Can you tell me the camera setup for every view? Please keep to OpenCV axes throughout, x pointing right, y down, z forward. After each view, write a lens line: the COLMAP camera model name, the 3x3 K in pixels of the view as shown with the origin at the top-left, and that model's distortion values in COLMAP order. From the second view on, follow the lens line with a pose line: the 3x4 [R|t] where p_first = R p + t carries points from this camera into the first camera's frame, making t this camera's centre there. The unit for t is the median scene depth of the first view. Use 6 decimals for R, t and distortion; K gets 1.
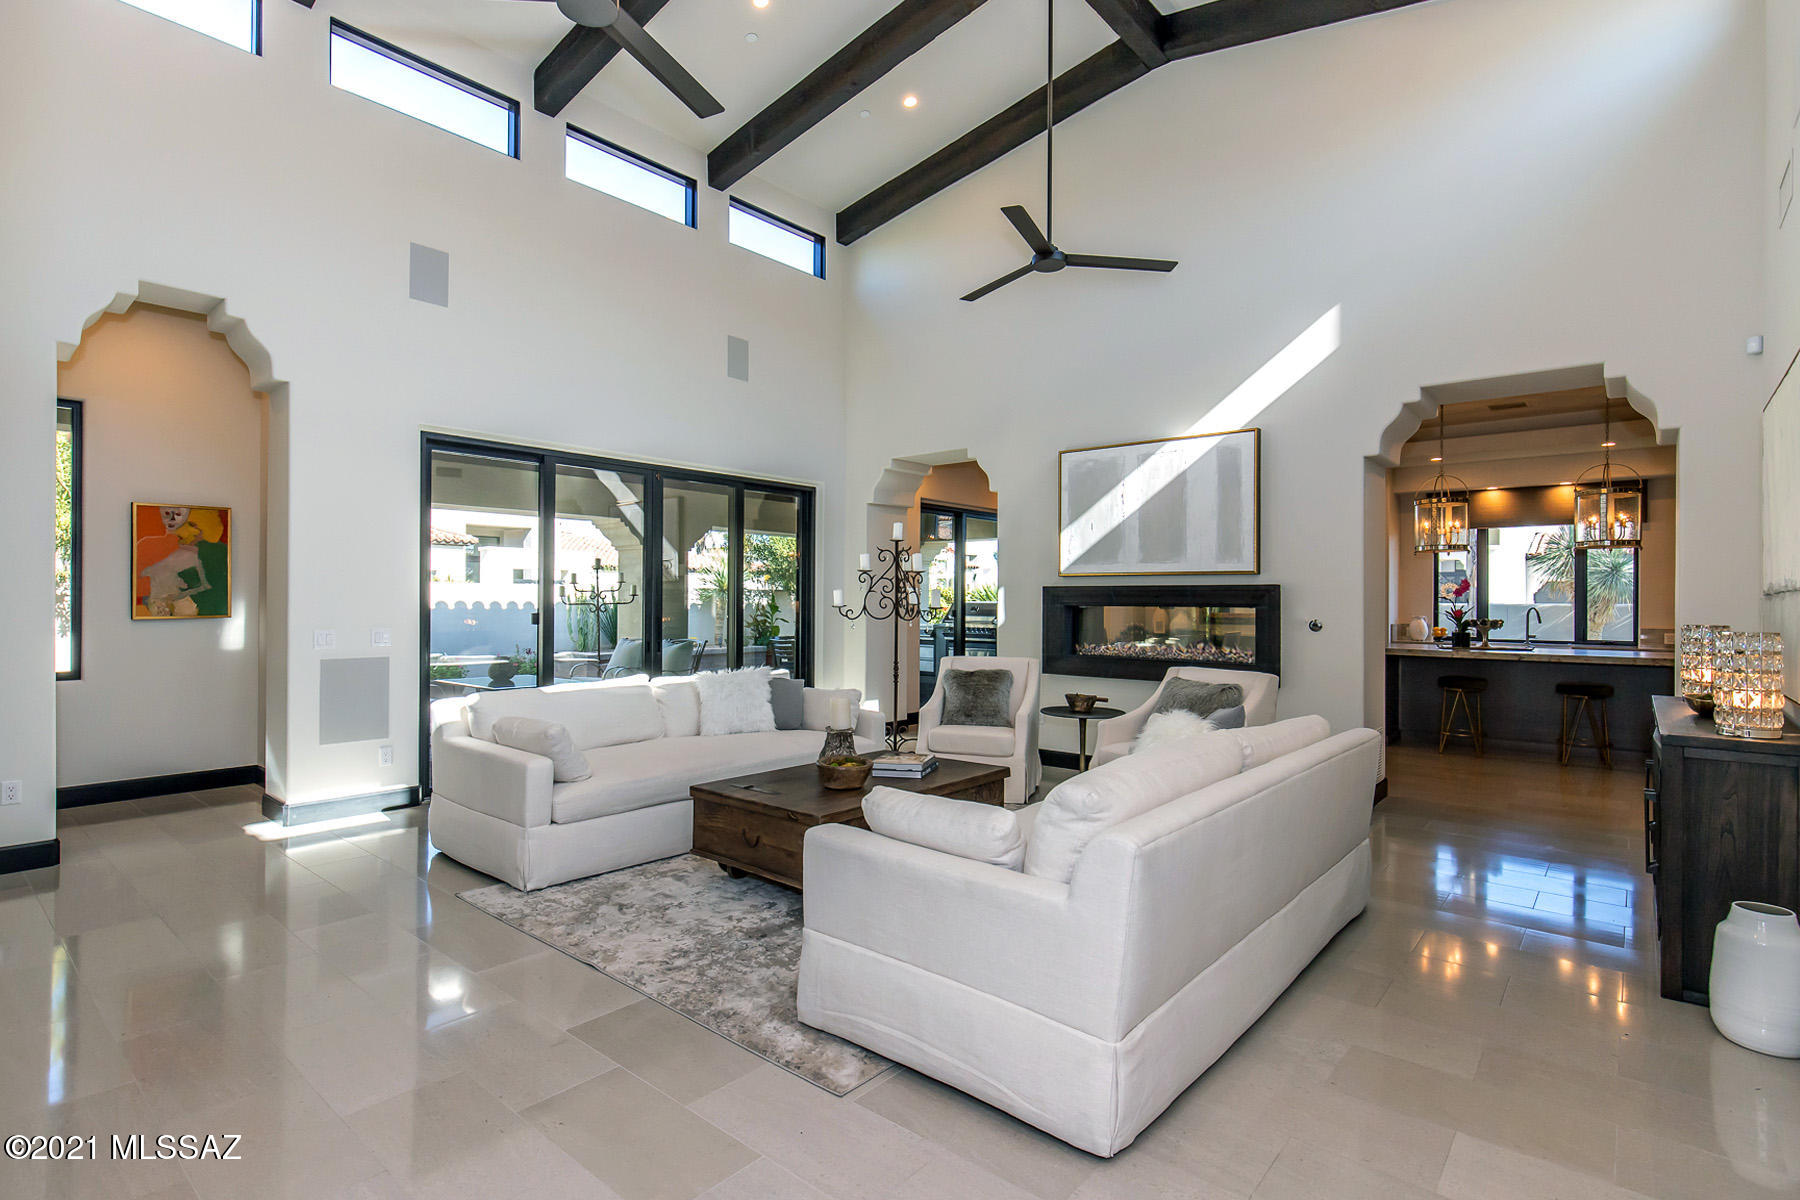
lens RADIAL K [[839.9, 0, 882.7], [0, 839.9, 602.8], [0, 0, 1]] dist [0.006275, 0.000065]
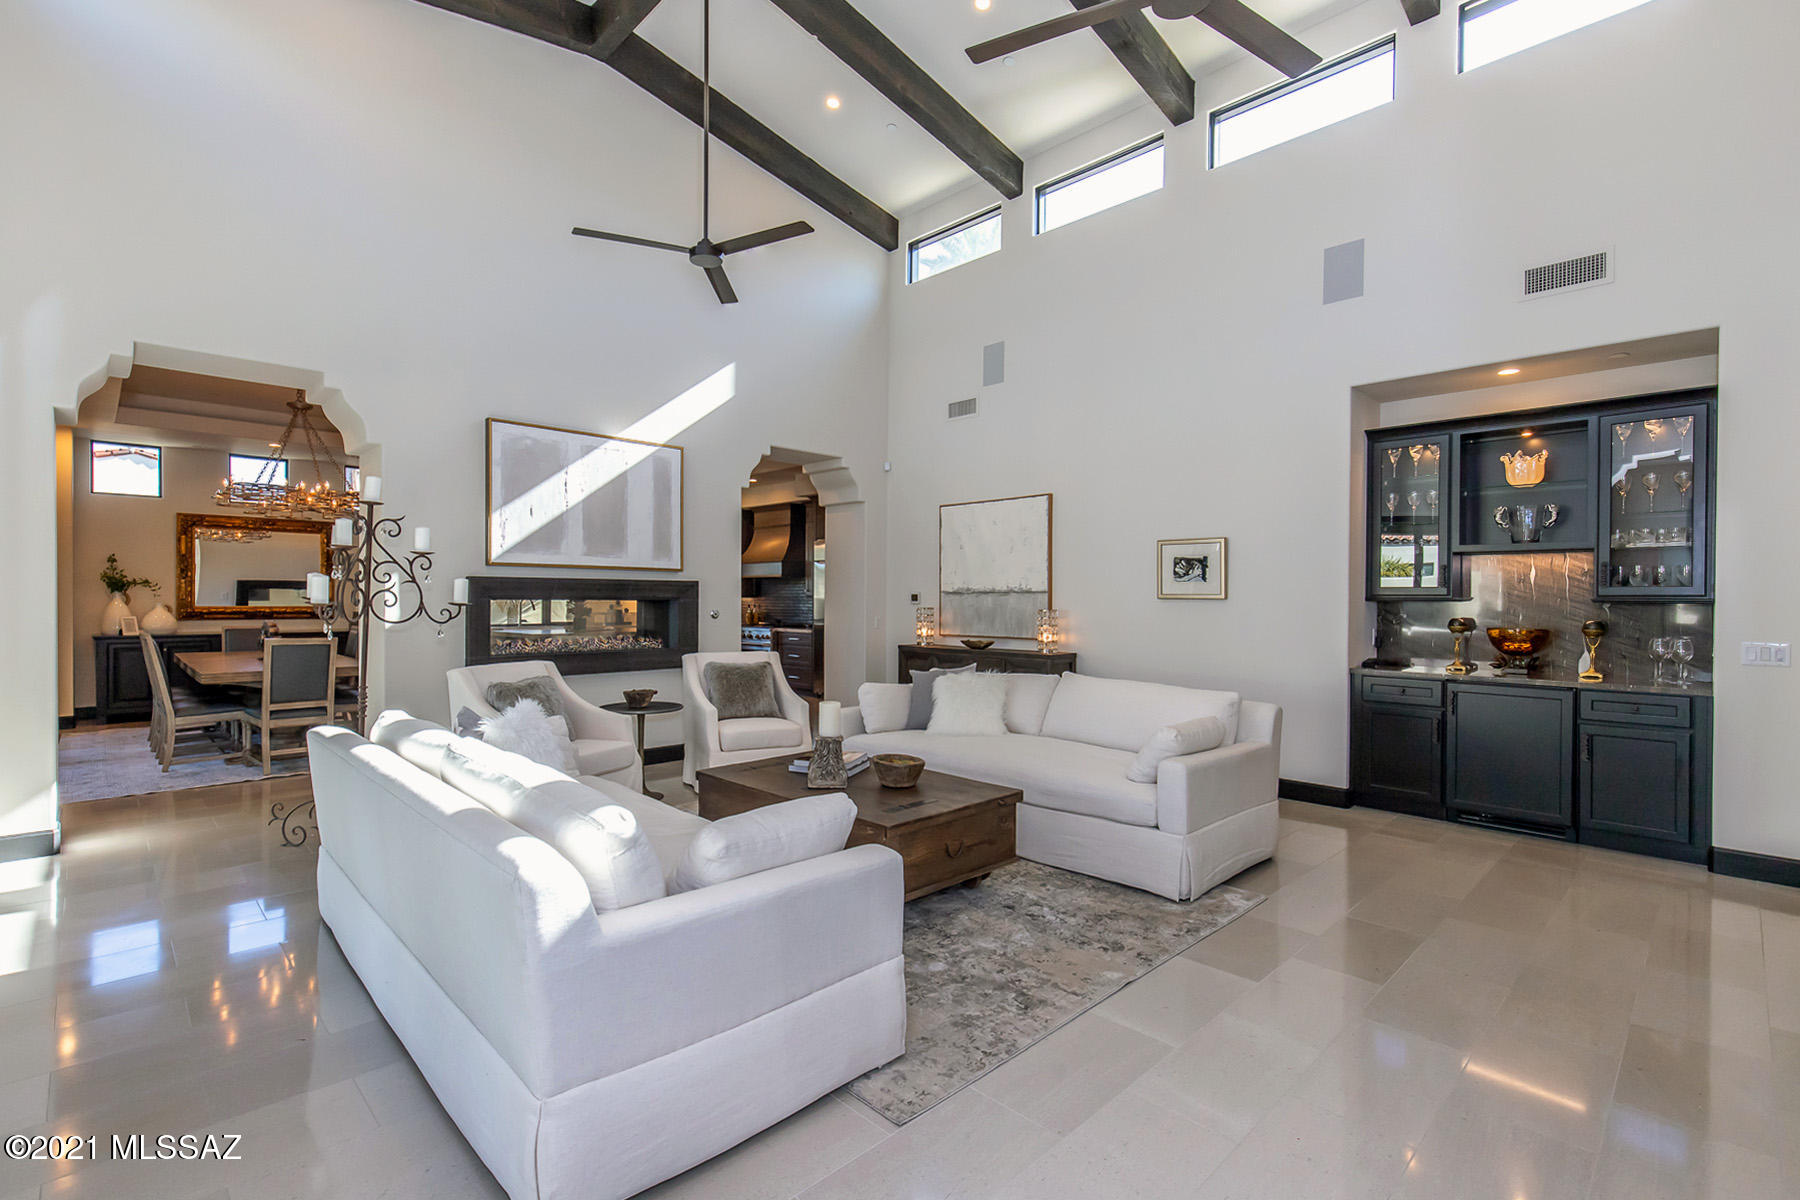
lens RADIAL K [[841.8, 0, 851.2], [0, 841.8, 591.9], [0, 0, 1]] dist [0.014456, -0.001763]
pose [[0.119975, 0.002537, 0.992774, -0.637218], [-0.003279, 0.999992, -0.002159, -0.003565], [-0.992772, -0.002996, 0.119982, 0.572212]]
